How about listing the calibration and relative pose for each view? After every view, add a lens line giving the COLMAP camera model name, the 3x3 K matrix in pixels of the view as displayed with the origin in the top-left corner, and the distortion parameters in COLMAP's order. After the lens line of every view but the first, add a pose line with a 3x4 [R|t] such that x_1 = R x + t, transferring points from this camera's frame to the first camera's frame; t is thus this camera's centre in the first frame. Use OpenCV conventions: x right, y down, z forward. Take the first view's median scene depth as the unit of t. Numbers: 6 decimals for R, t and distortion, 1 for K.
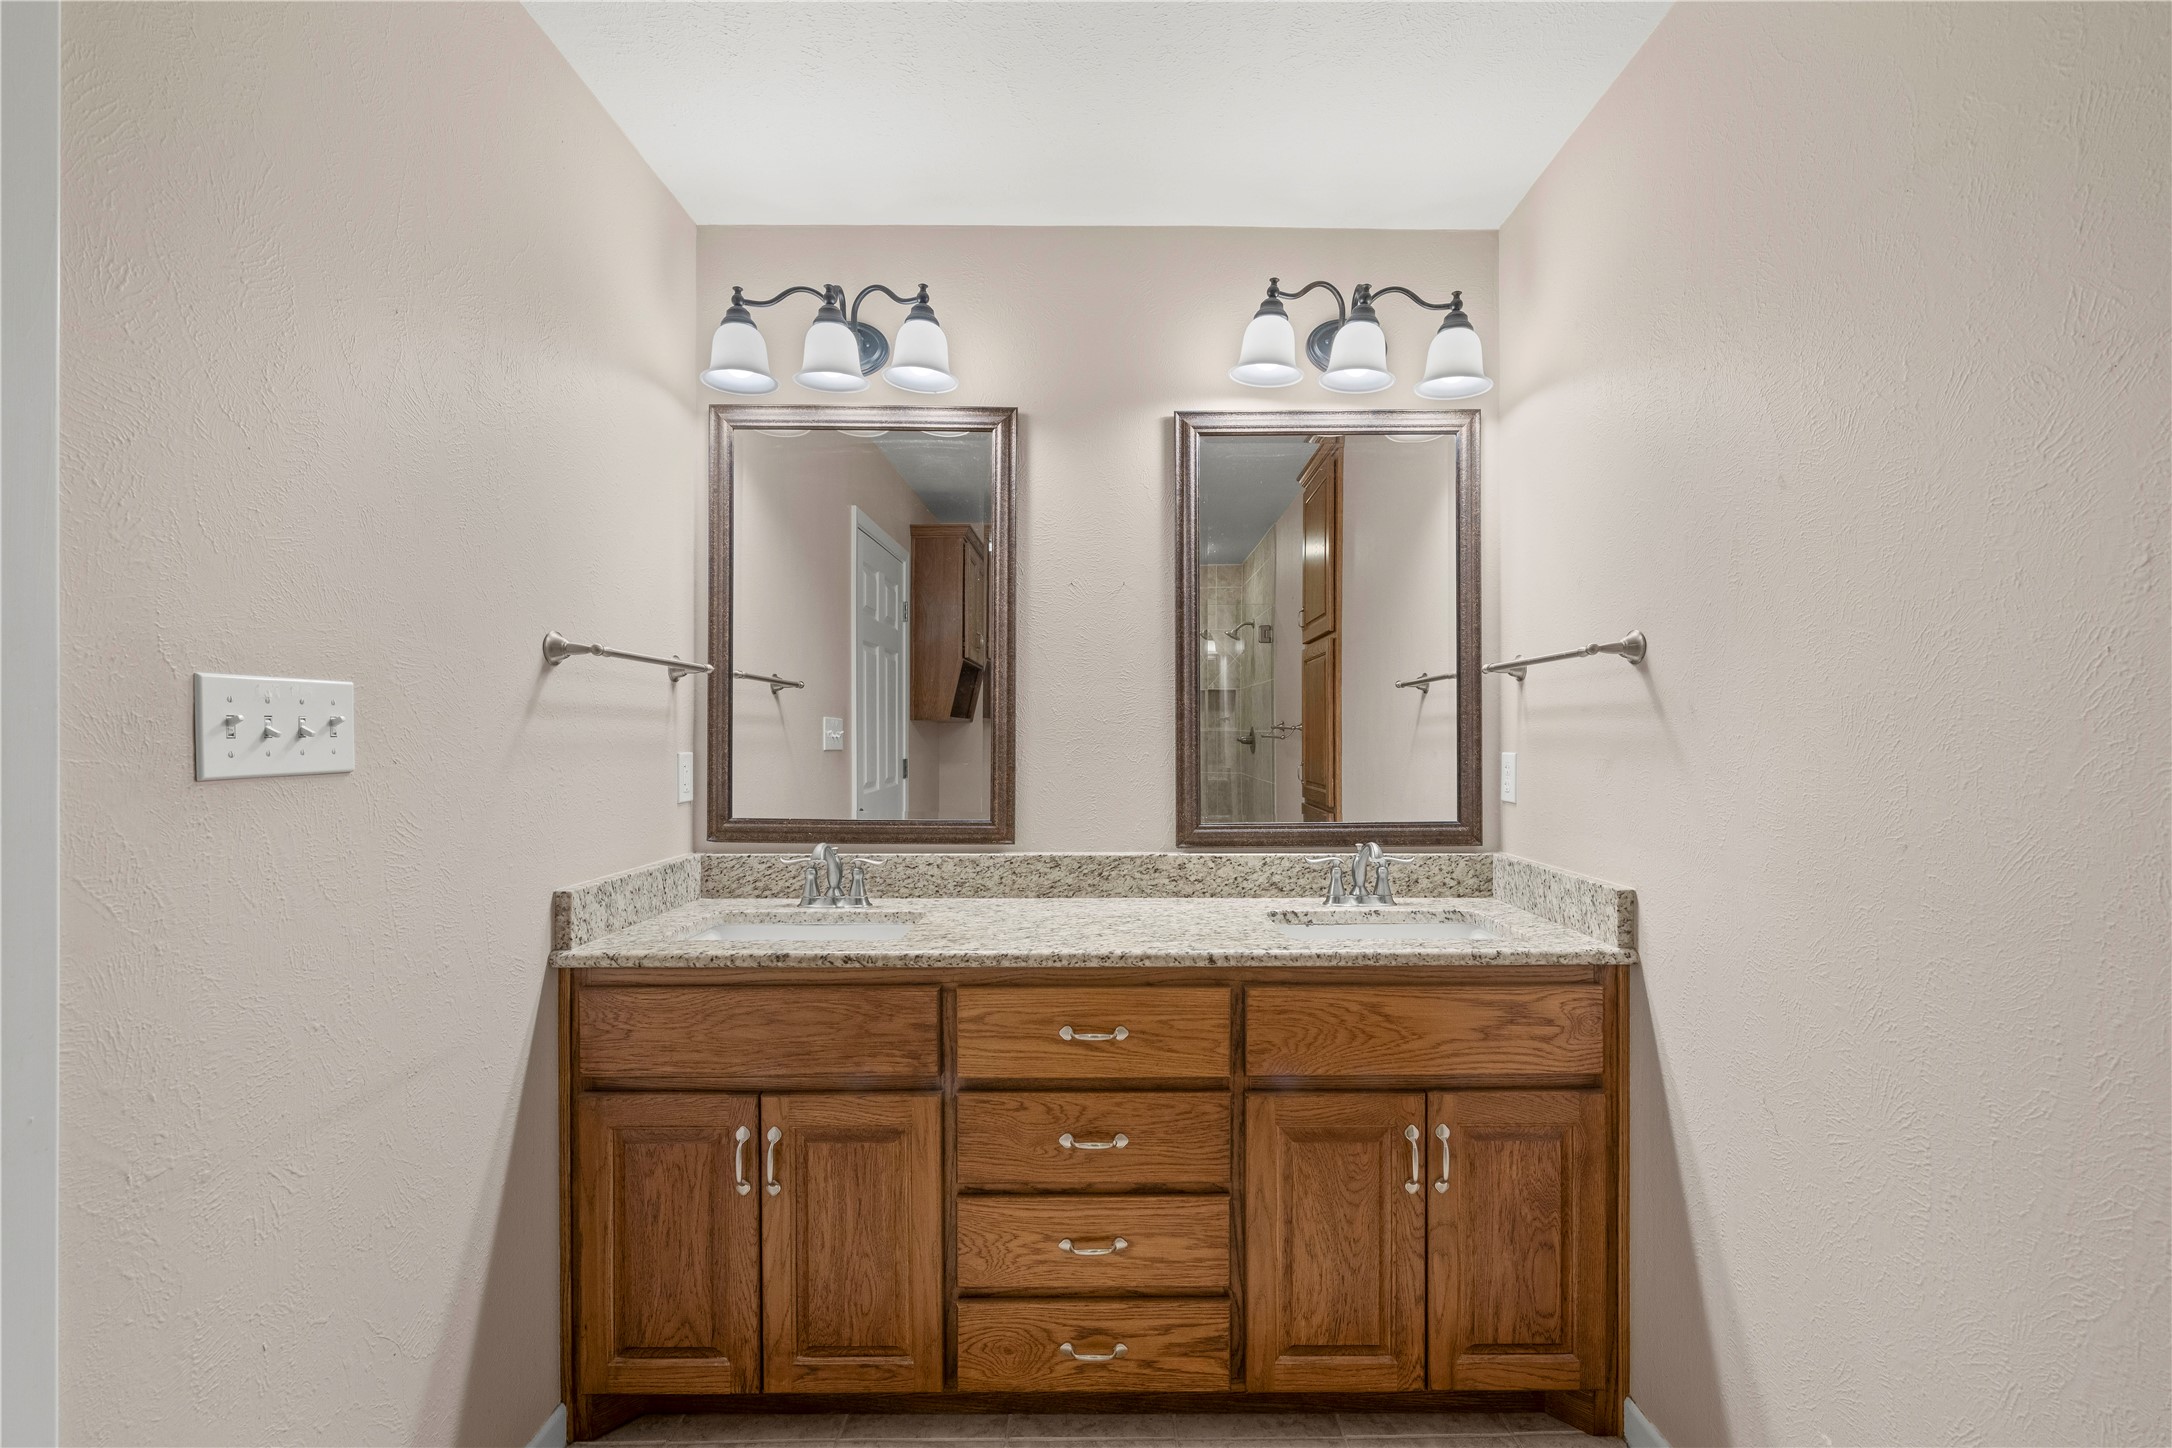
lens RADIAL K [[941.9, 0, 1127.3], [0, 941.9, 735.4], [0, 0, 1]] dist [0.000144, 0.000007]
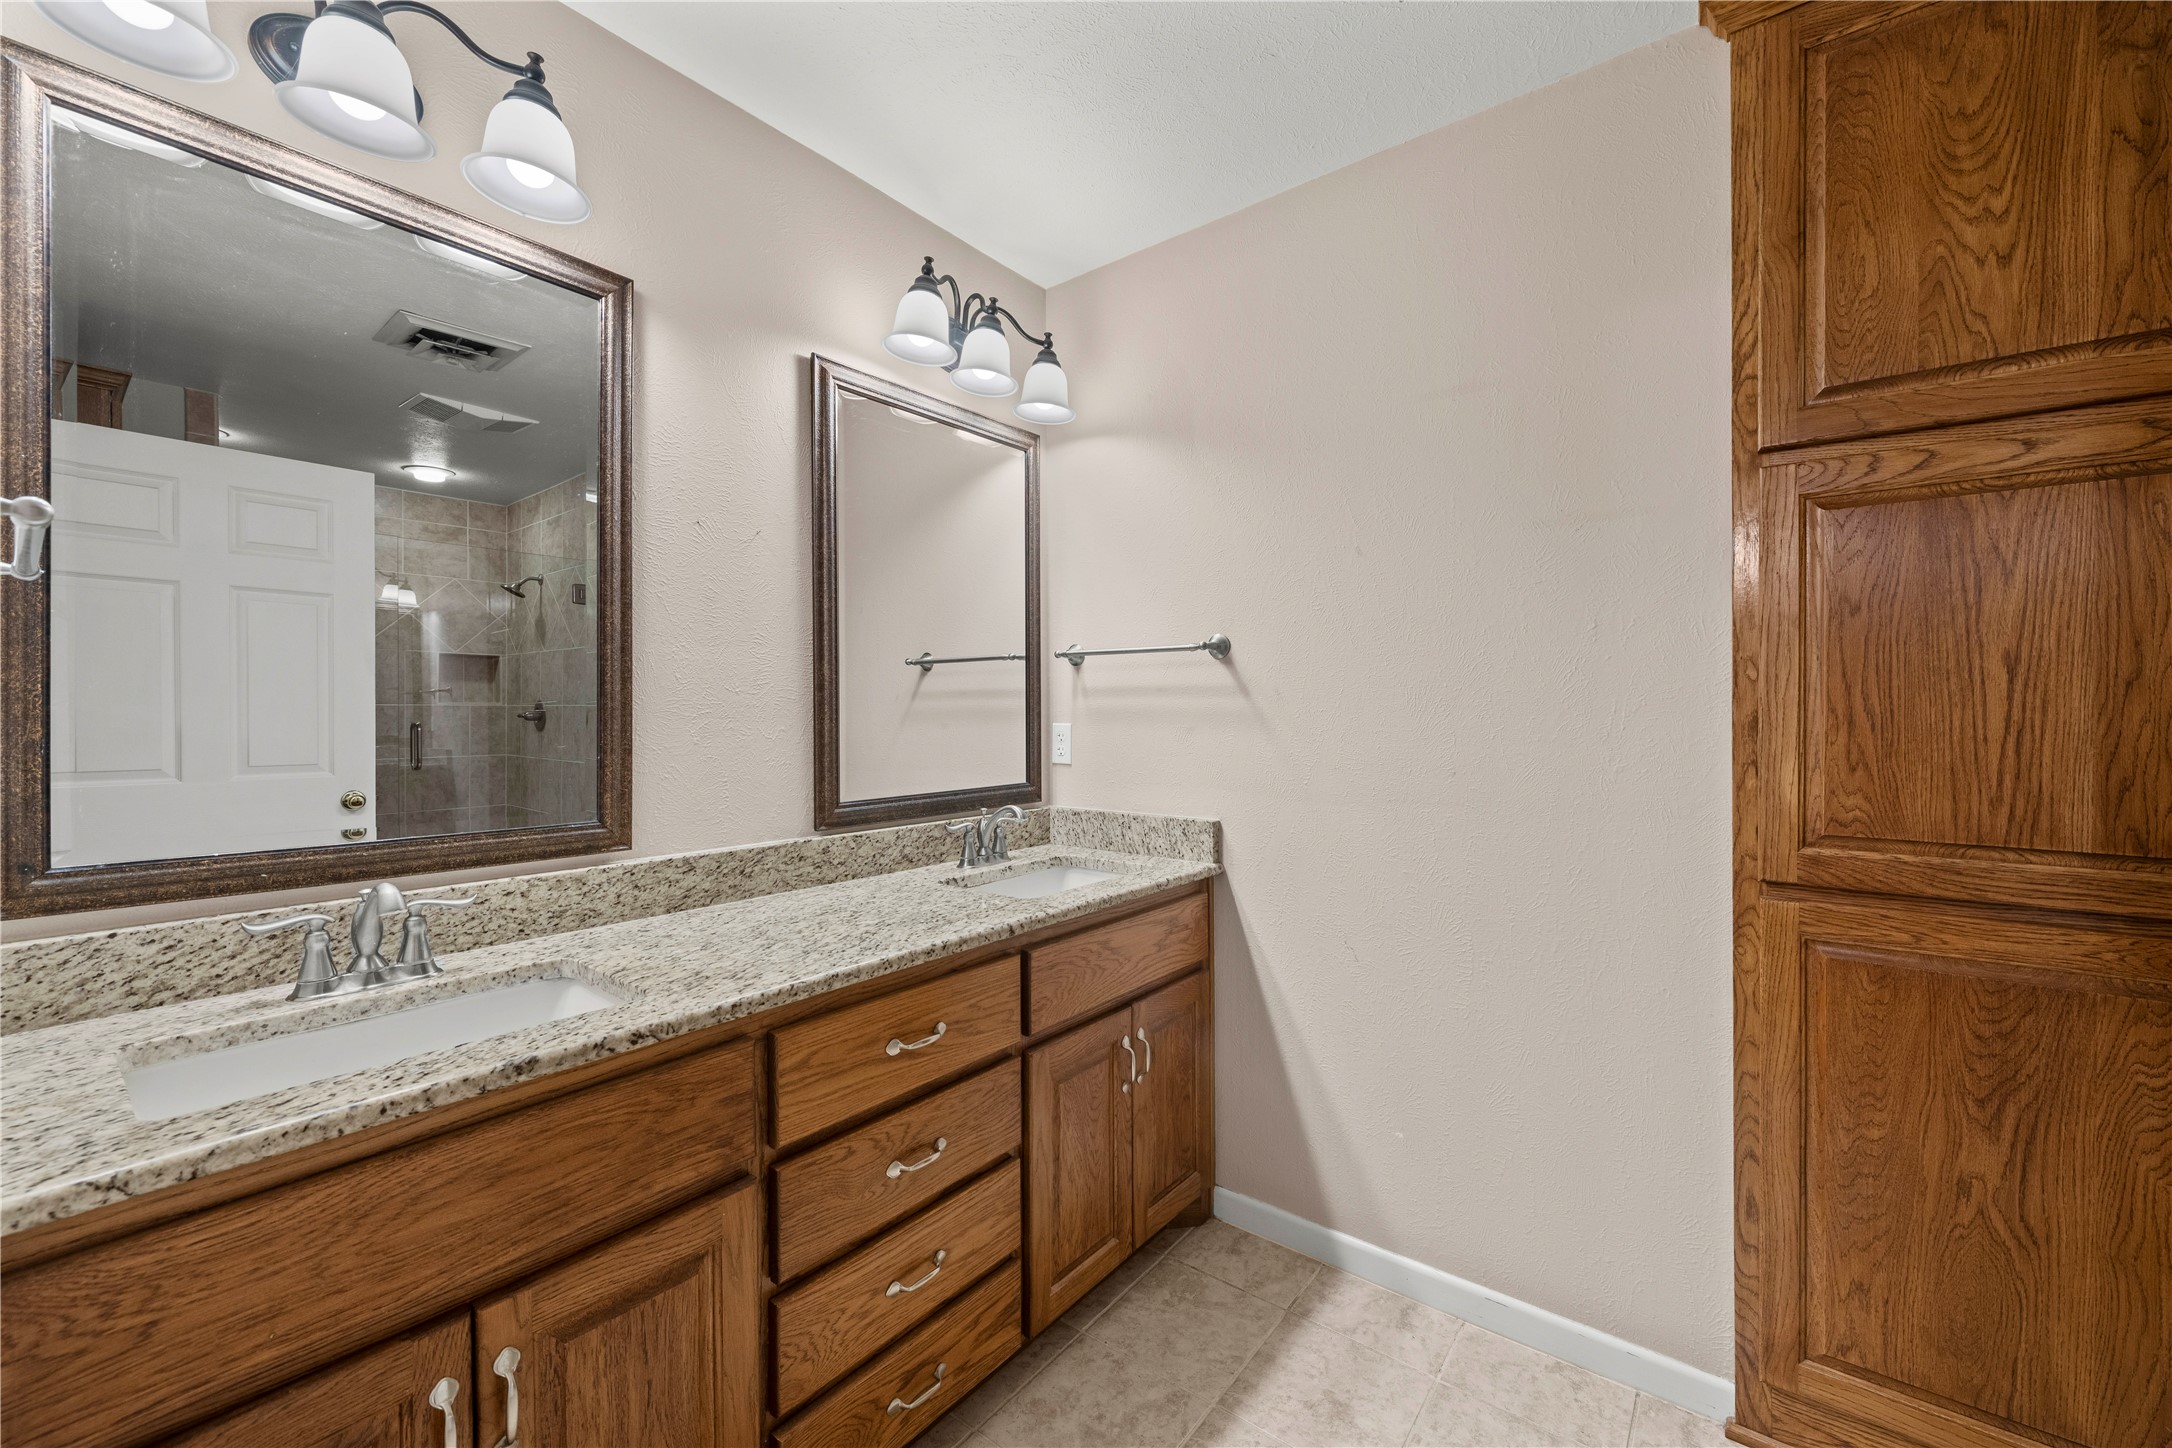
lens RADIAL K [[851.9, 0, 1112.2], [0, 851.9, 712.5], [0, 0, 1]] dist [0.000172, -0.000242]
pose [[0.619809, -0.000301, 0.784753, -0.548077], [-0.002348, 0.999995, 0.002238, 0.001926], [-0.784749, -0.003229, 0.619805, 0.341977]]
